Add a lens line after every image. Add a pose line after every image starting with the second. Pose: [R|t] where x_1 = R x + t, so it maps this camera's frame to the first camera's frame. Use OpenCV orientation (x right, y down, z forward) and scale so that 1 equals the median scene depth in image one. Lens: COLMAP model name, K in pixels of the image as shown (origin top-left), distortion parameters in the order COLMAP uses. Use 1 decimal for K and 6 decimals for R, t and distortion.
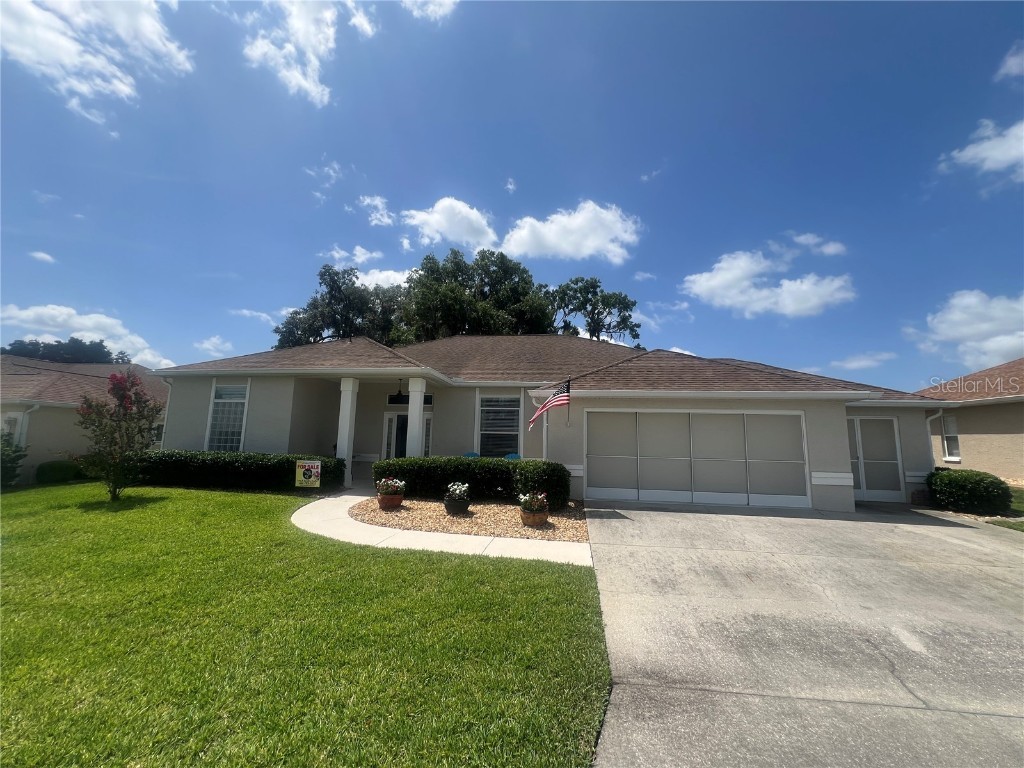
lens RADIAL K [[413.3, 0, 512.7], [0, 413.3, 380.6], [0, 0, 1]] dist [0.003631, 0.000383]
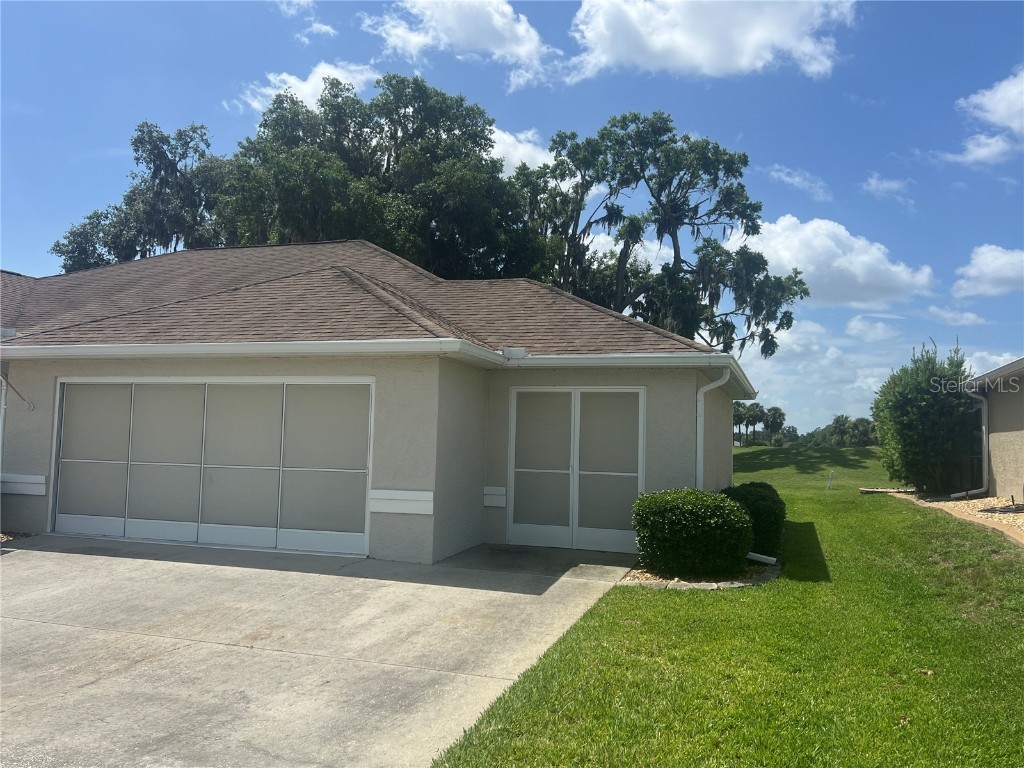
lens RADIAL K [[812.0, 0, 511.7], [0, 812.0, 377.1], [0, 0, 1]] dist [0.058732, -0.041956]
pose [[0.982636, -0.014243, -0.184998, 0.218140], [0.025440, 0.997975, 0.058292, 0.003350], [0.183793, -0.061986, 0.981009, 0.000148]]
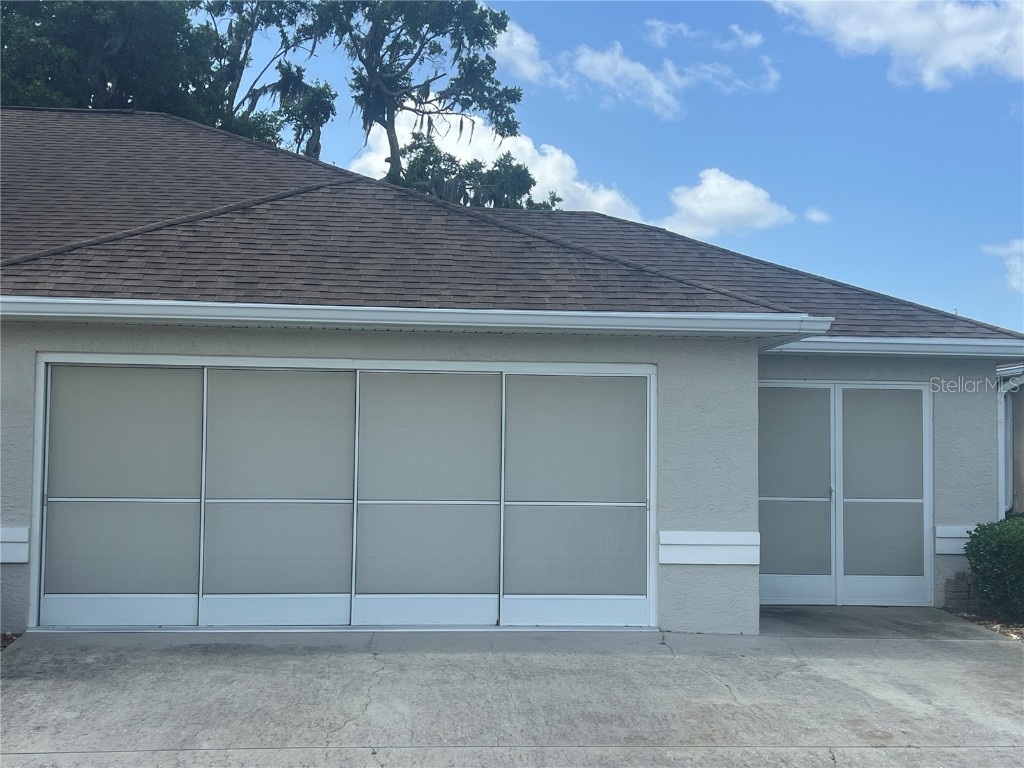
lens RADIAL K [[1337.5, 0, 507.0], [0, 1337.5, 379.5], [0, 0, 1]] dist [0.083662, 0.000000]
pose [[0.973715, 0.004752, 0.227722, 0.062732], [-0.024736, 0.996075, 0.084982, -0.002296], [-0.226424, -0.088382, 0.970011, -0.022799]]
